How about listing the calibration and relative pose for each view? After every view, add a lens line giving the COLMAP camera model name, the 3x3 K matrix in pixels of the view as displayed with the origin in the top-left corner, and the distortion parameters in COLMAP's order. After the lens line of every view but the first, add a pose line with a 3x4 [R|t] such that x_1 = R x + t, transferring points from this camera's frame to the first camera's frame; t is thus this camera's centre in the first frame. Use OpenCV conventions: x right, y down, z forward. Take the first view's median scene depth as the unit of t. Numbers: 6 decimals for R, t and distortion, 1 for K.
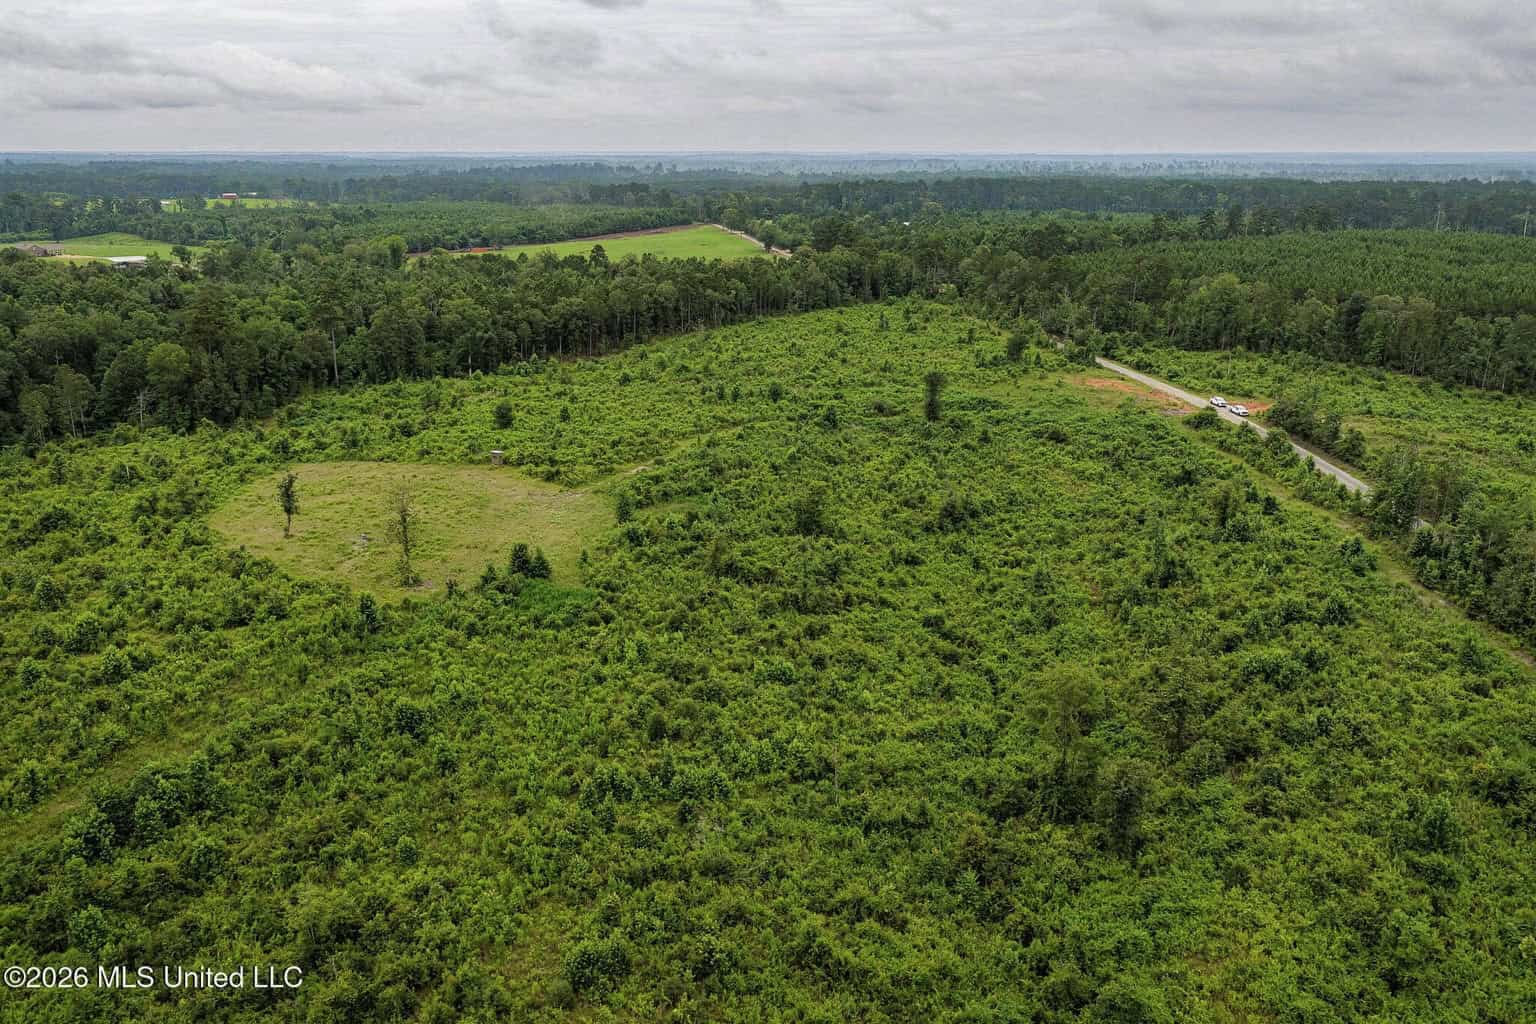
lens RADIAL K [[1278.3, 0, 767.6], [0, 1278.3, 512.6], [0, 0, 1]] dist [-0.010731, 0.027658]
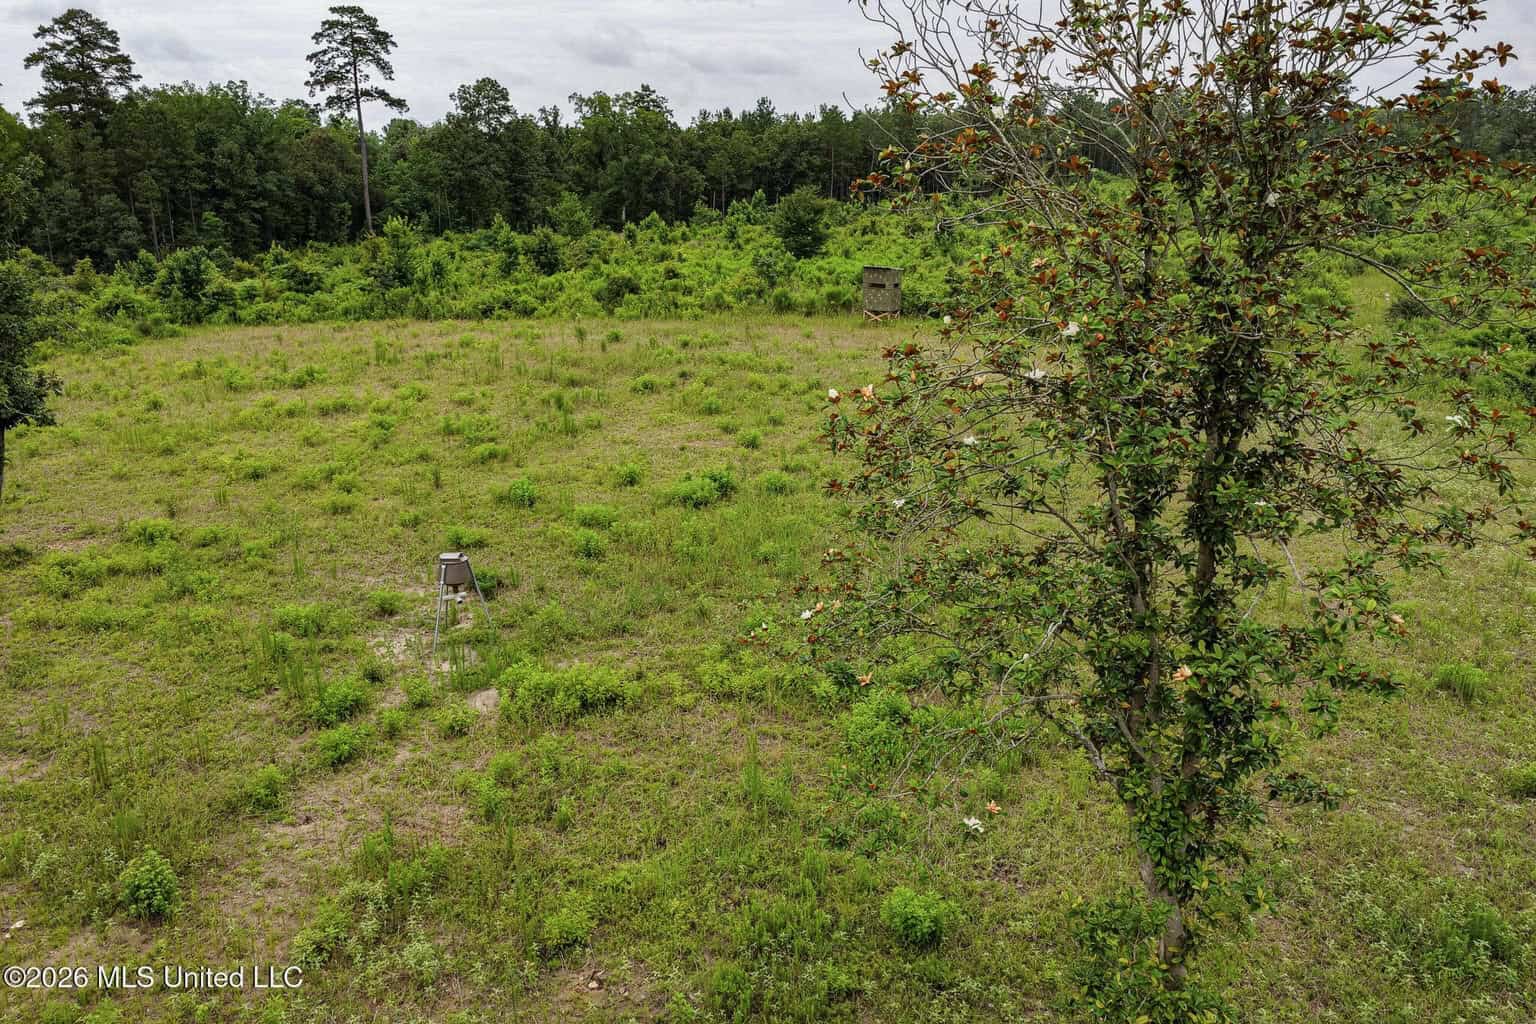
lens RADIAL K [[1278.3, 0, 768.4], [0, 1278.3, 513.1], [0, 0, 1]] dist [-0.010731, 0.027658]
pose [[0.999288, 0.002227, -0.037672, -0.217503], [-0.002540, 0.999963, -0.008260, 0.010951], [0.037652, 0.008350, 0.999256, 0.678425]]
